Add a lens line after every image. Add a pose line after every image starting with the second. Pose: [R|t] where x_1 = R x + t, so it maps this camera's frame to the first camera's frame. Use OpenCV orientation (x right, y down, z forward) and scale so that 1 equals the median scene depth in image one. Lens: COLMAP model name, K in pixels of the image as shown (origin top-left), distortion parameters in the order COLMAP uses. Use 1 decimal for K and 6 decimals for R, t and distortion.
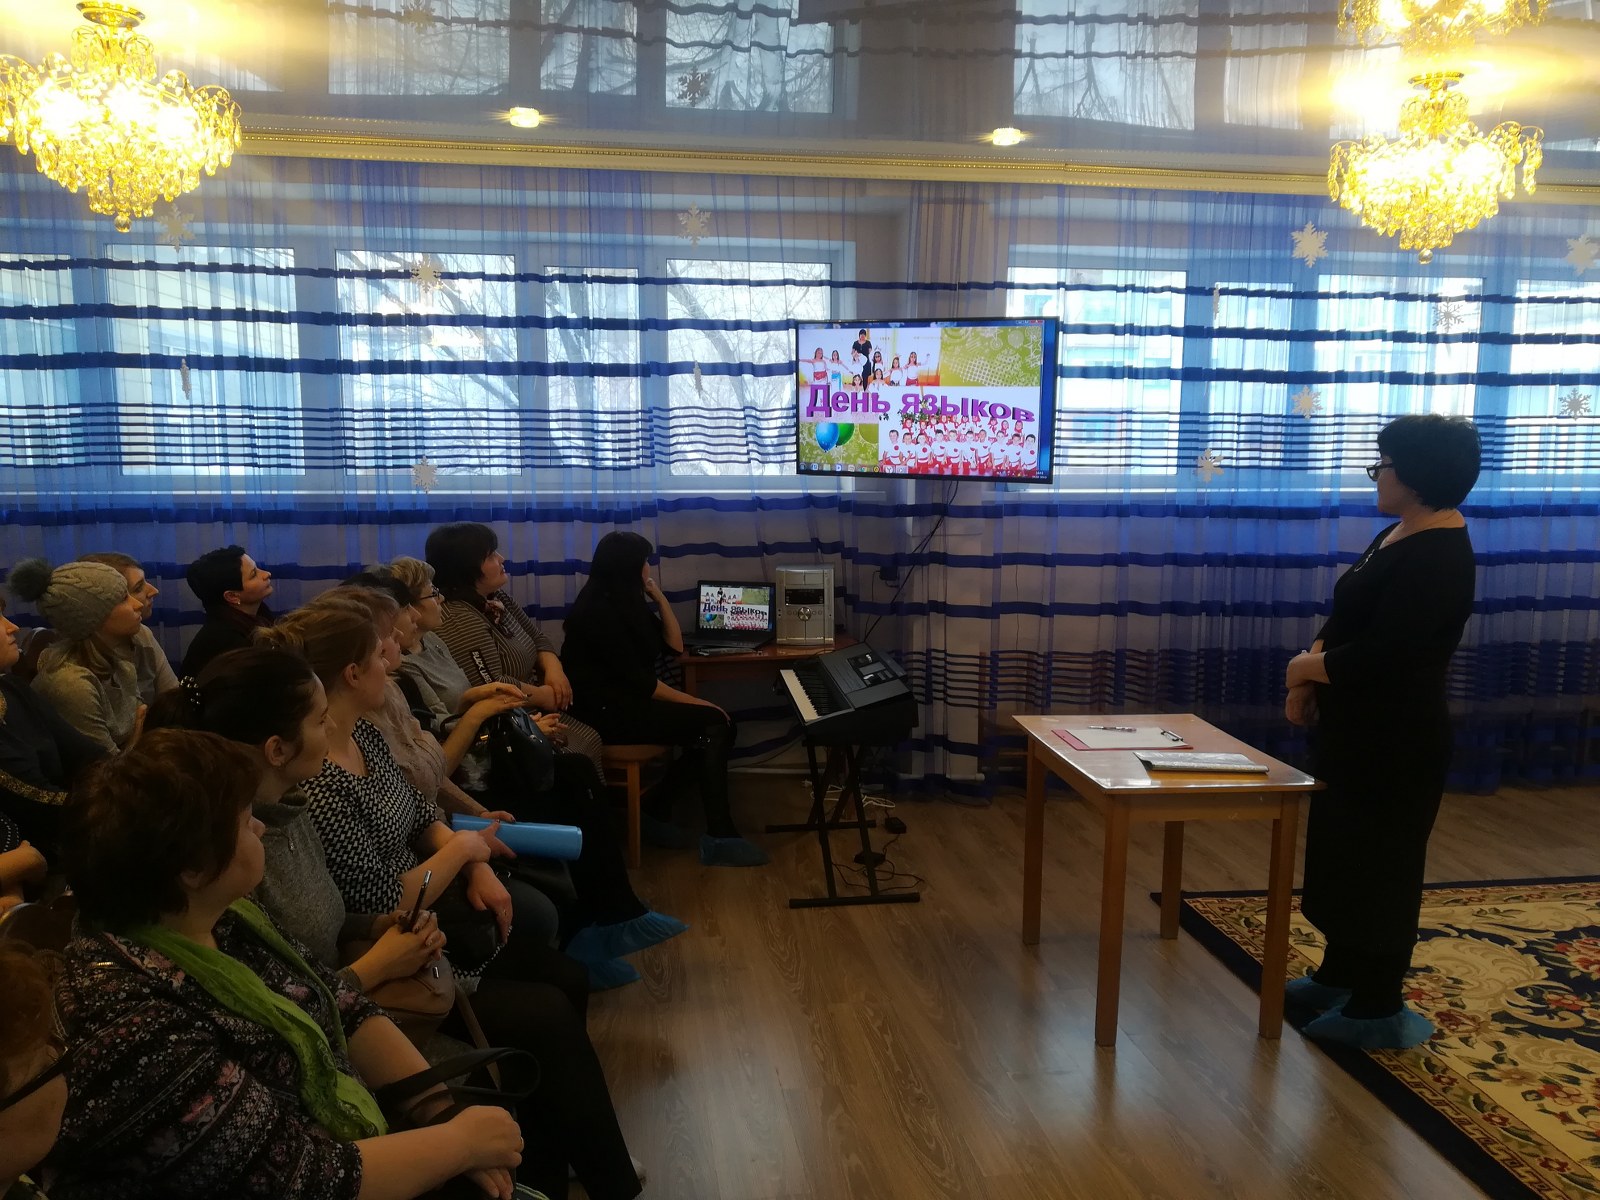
lens RADIAL K [[1205.8, 0, 788.4], [0, 1205.8, 607.1], [0, 0, 1]] dist [0.054811, -0.075543]
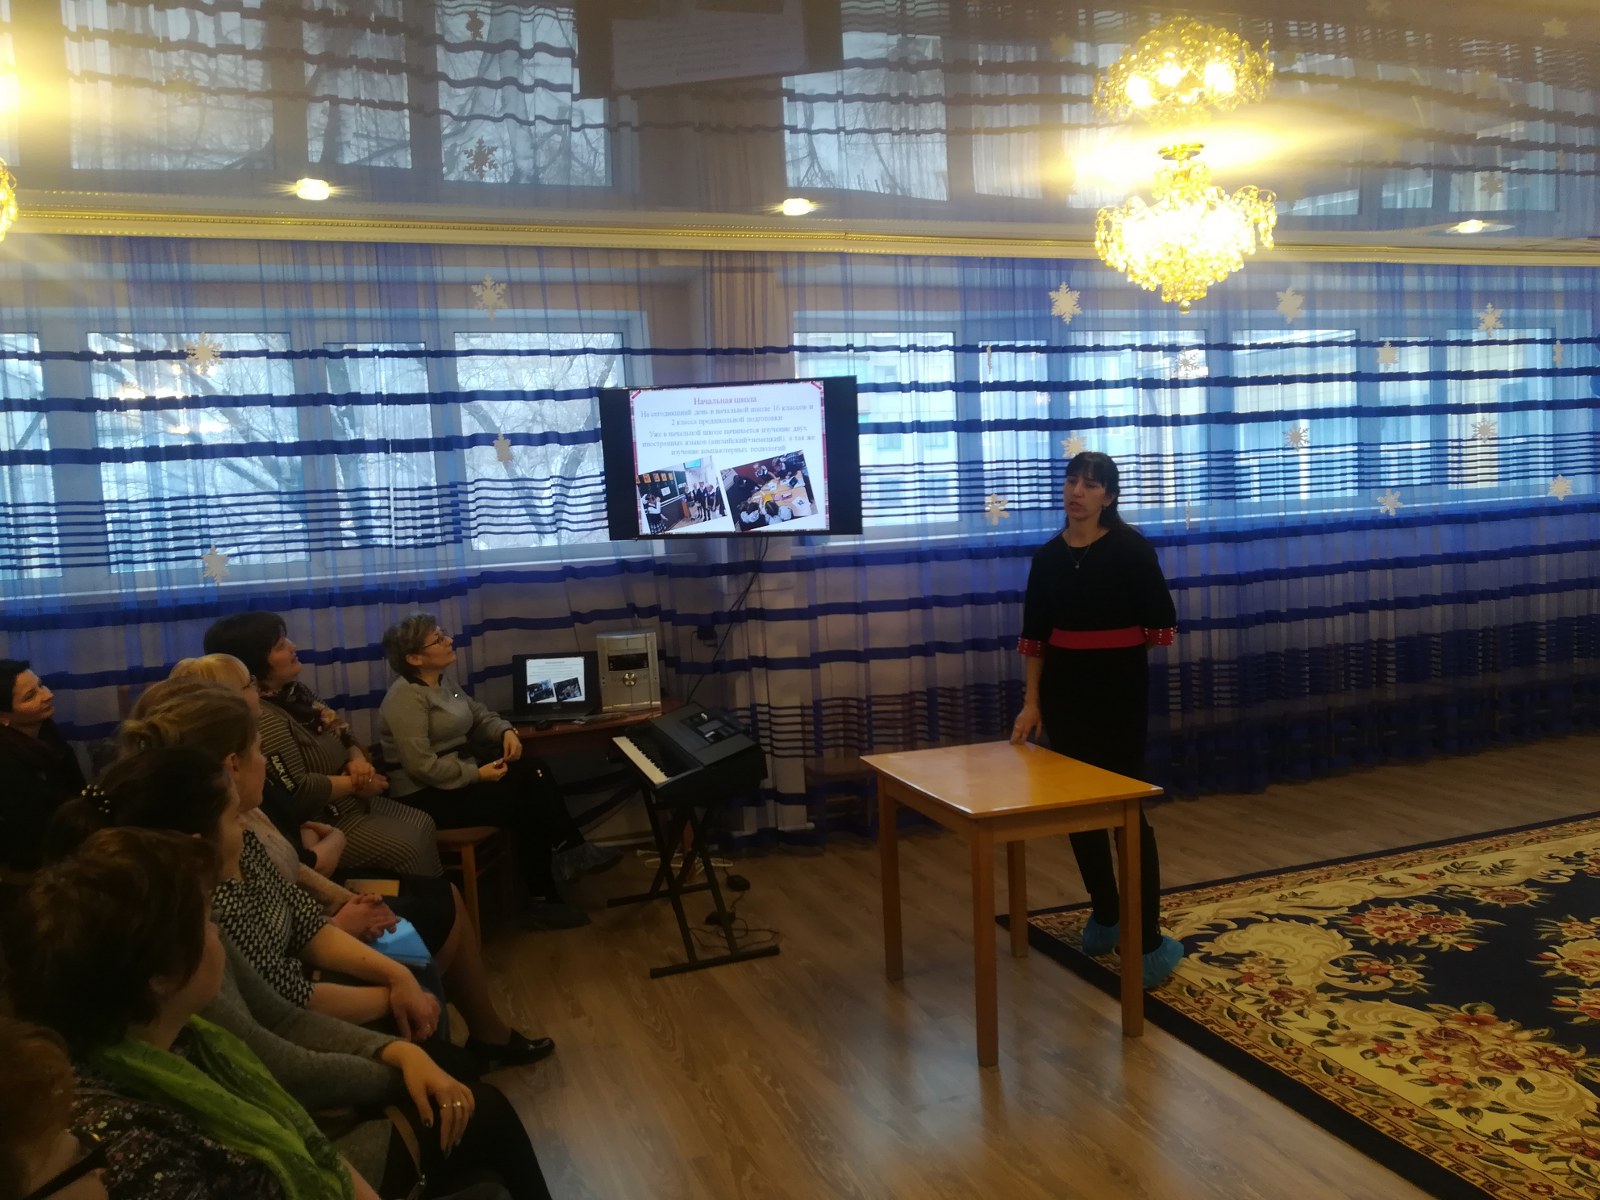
lens RADIAL K [[1205.8, 0, 788.3], [0, 1205.8, 607.6], [0, 0, 1]] dist [0.054811, -0.075543]
pose [[0.977697, -0.073262, 0.196830, -0.053650], [0.084279, 0.995277, -0.048183, 0.005966], [-0.192370, 0.063697, 0.979253, -0.001176]]
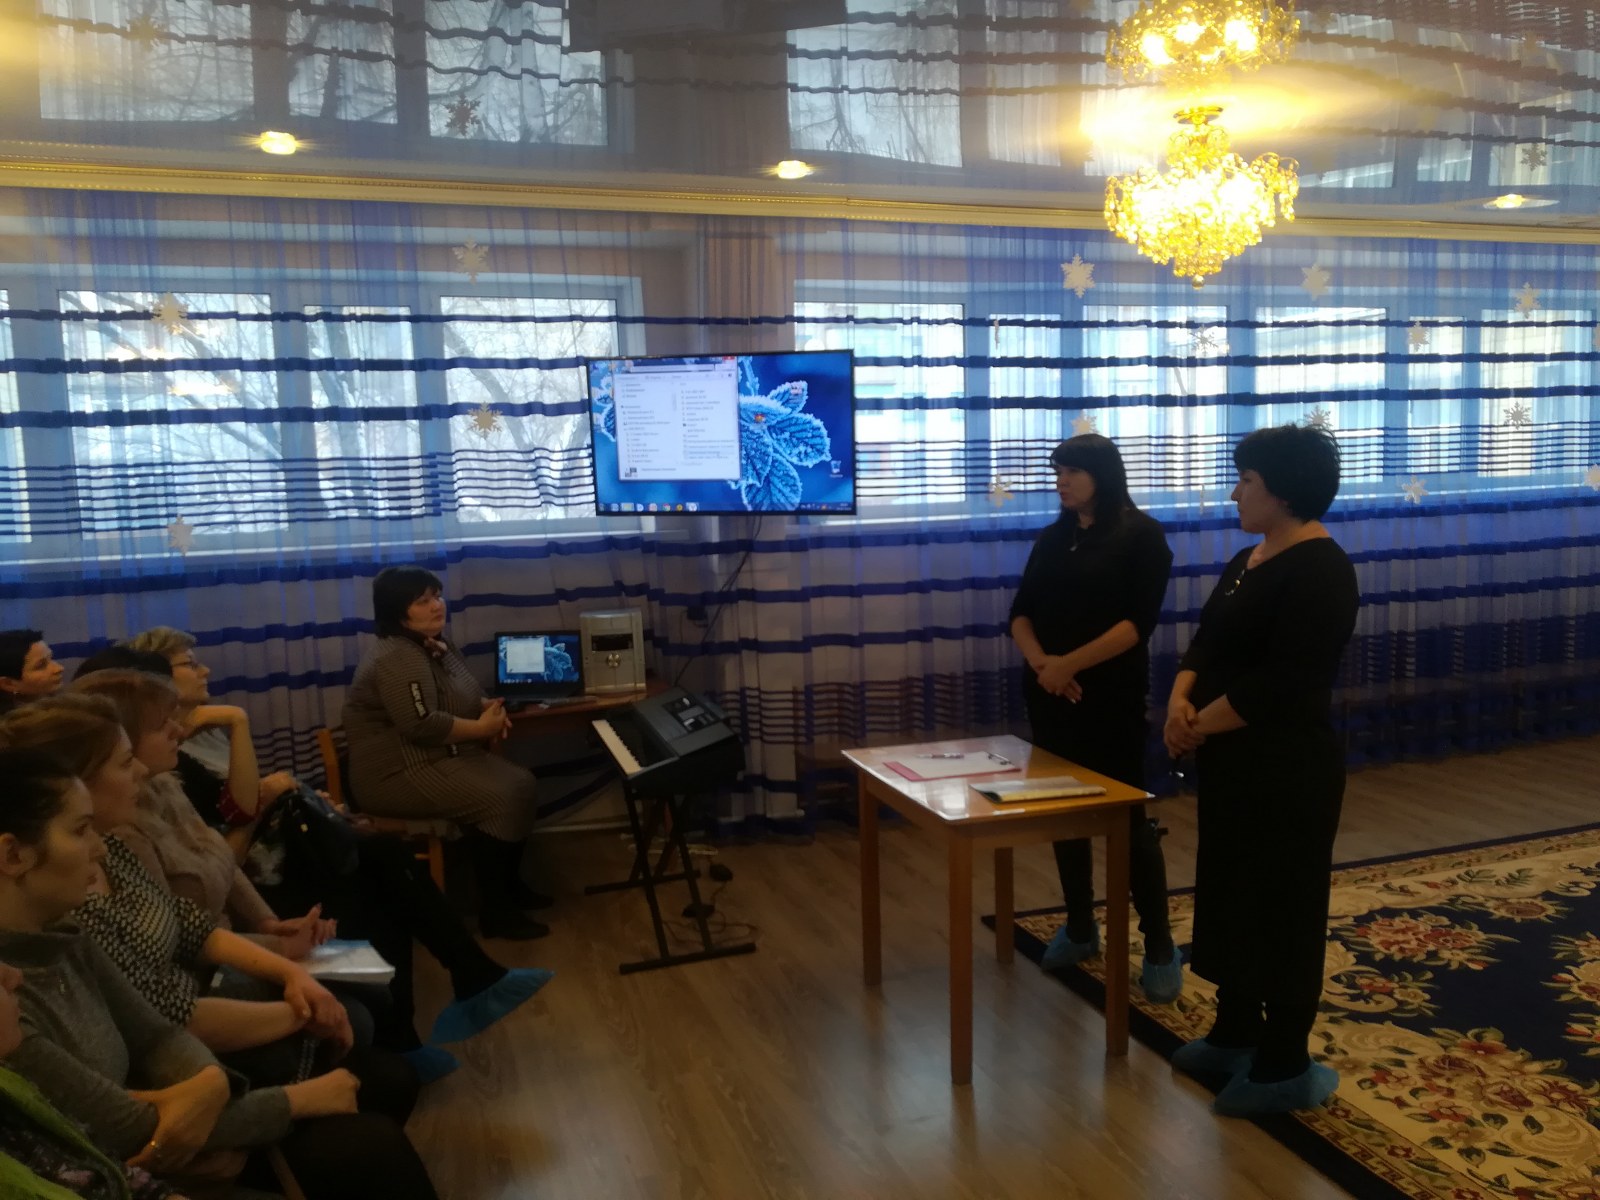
lens RADIAL K [[1205.8, 0, 789.5], [0, 1205.8, 606.0], [0, 0, 1]] dist [0.054811, -0.075543]
pose [[0.982362, -0.057840, 0.177816, -0.018090], [0.063697, 0.997593, -0.027404, -0.002889], [-0.175803, 0.038247, 0.983682, 0.032815]]
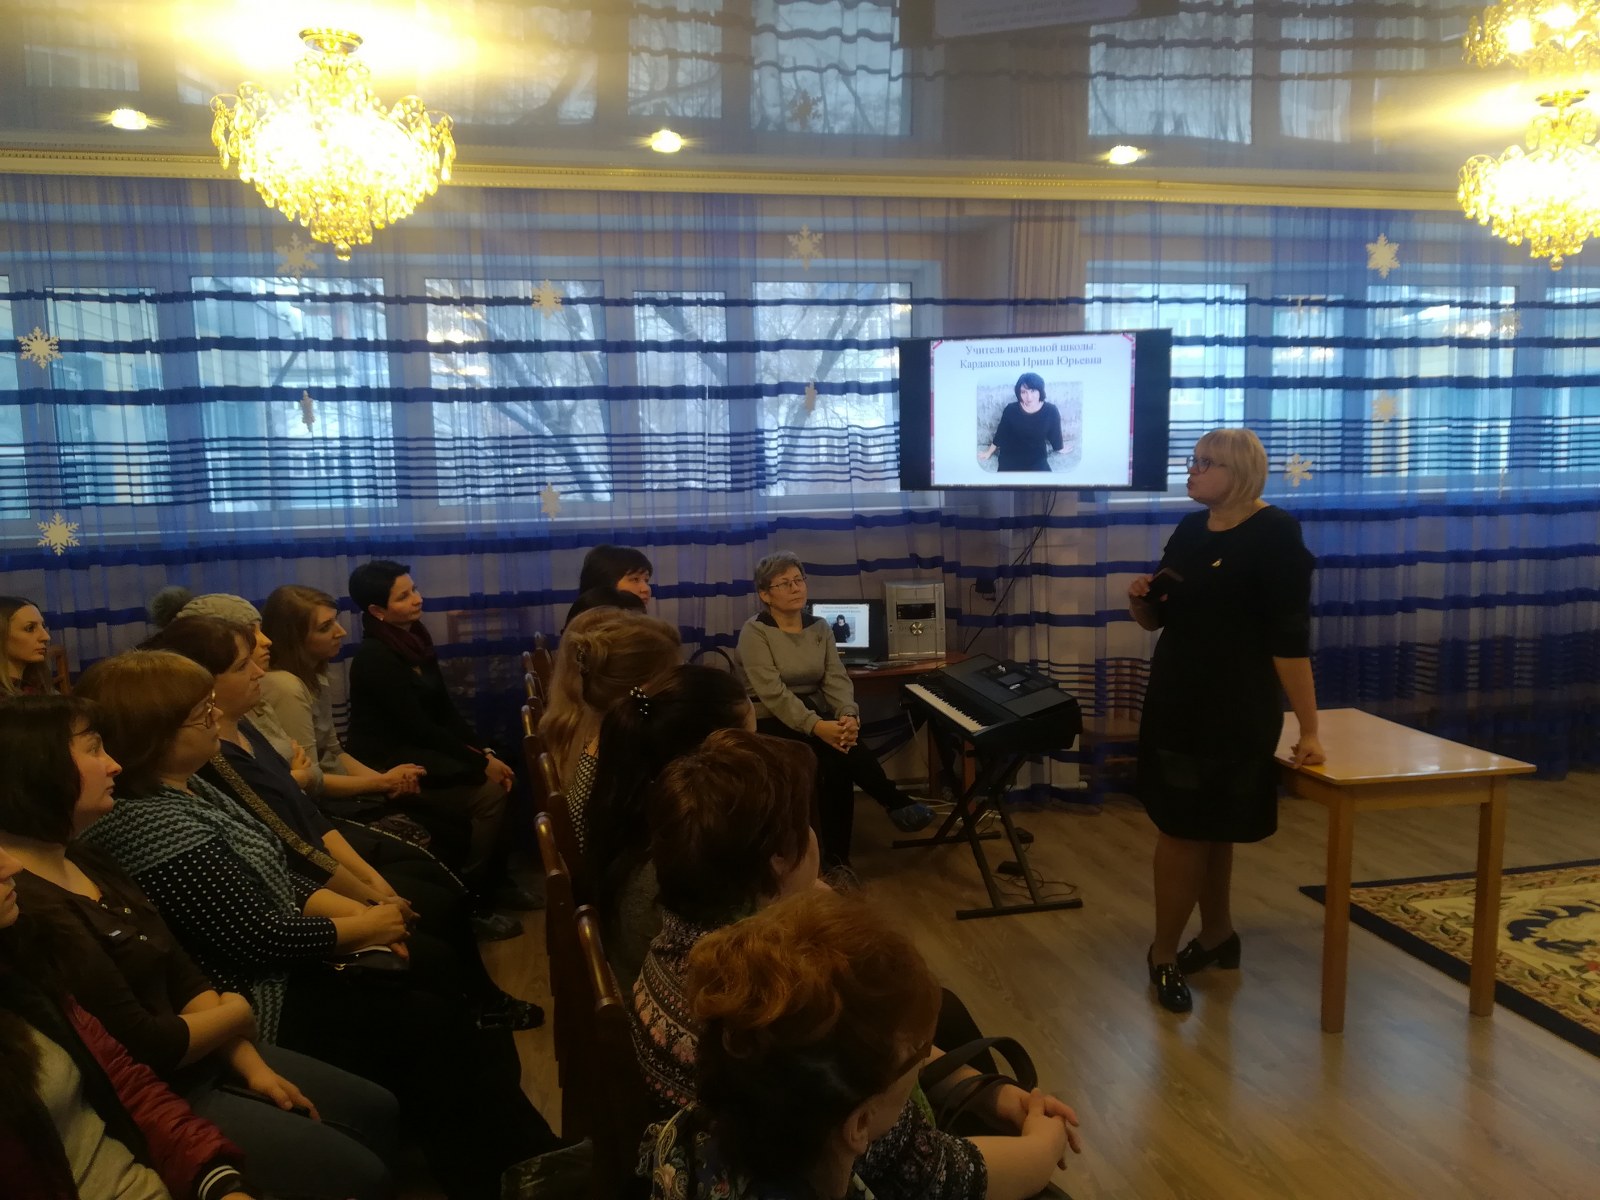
lens RADIAL K [[1205.8, 0, 795.9], [0, 1205.8, 608.0], [0, 0, 1]] dist [0.054811, -0.075543]
pose [[0.997356, -0.035518, 0.063400, -0.162879], [0.036787, 0.999143, -0.018972, 0.004395], [-0.062672, 0.021254, 0.997808, -0.001333]]
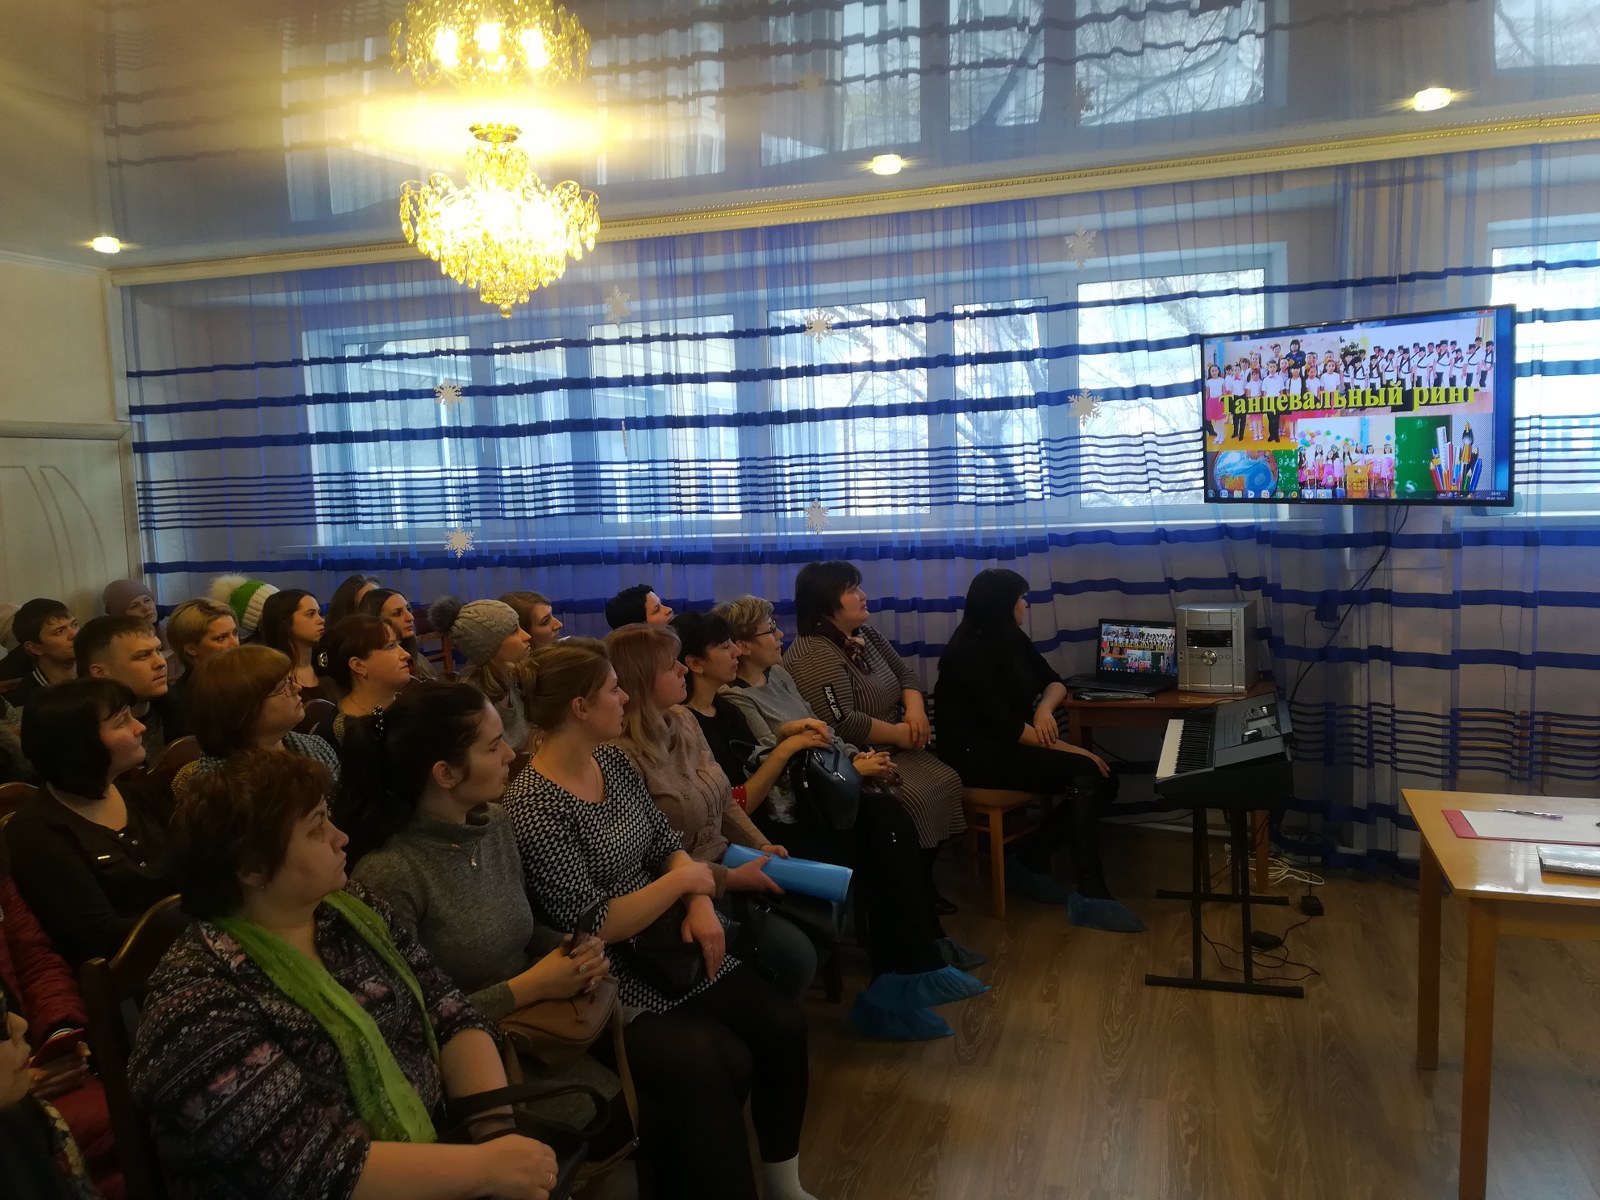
lens RADIAL K [[1205.8, 0, 796.8], [0, 1205.8, 602.5], [0, 0, 1]] dist [0.054811, -0.075543]
pose [[0.900675, 0.005504, -0.434459, 0.139750], [-0.019489, 0.999425, -0.027741, -0.004940], [0.434057, 0.033453, 0.900264, 0.053302]]
